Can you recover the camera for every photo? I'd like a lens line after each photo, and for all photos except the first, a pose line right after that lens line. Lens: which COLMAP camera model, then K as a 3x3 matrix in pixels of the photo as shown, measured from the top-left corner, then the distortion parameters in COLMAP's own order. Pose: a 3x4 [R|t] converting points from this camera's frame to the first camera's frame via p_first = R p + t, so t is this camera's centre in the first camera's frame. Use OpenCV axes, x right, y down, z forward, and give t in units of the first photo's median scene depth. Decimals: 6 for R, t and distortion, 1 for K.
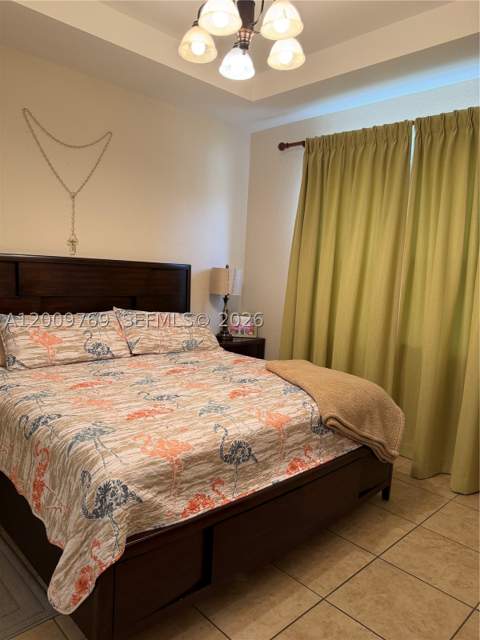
lens RADIAL K [[454.5, 0, 240.0], [0, 454.5, 320.0], [0, 0, 1]] dist [0.043844, -0.076413]
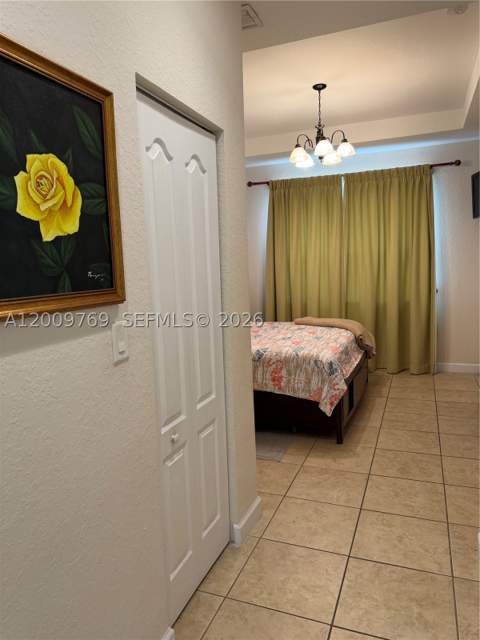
lens RADIAL K [[452.1, 0, 237.3], [0, 452.1, 324.0], [0, 0, 1]] dist [0.058137, -0.075381]
pose [[0.907278, -0.141358, 0.396060, -1.187930], [0.132449, 0.989933, 0.049909, -0.009033], [-0.399128, 0.007176, 0.916867, -0.688995]]
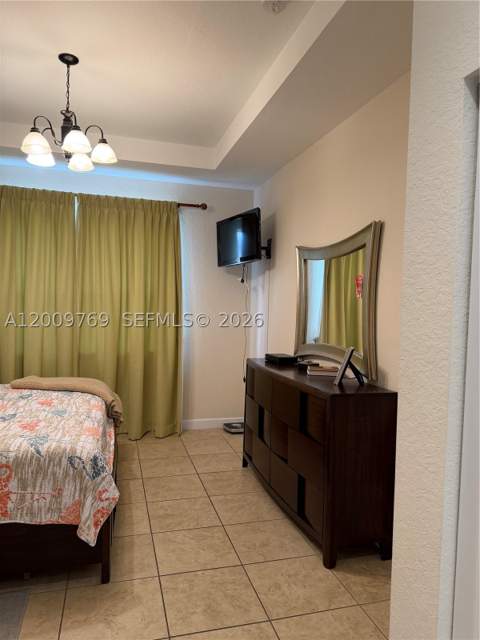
lens RADIAL K [[452.1, 0, 237.3], [0, 452.1, 324.0], [0, 0, 1]] dist [0.058137, -0.075381]
pose [[0.478109, -0.080895, 0.874567, -0.996974], [0.096504, 0.994559, 0.039237, -0.068238], [-0.872982, 0.065640, 0.483315, -0.133288]]
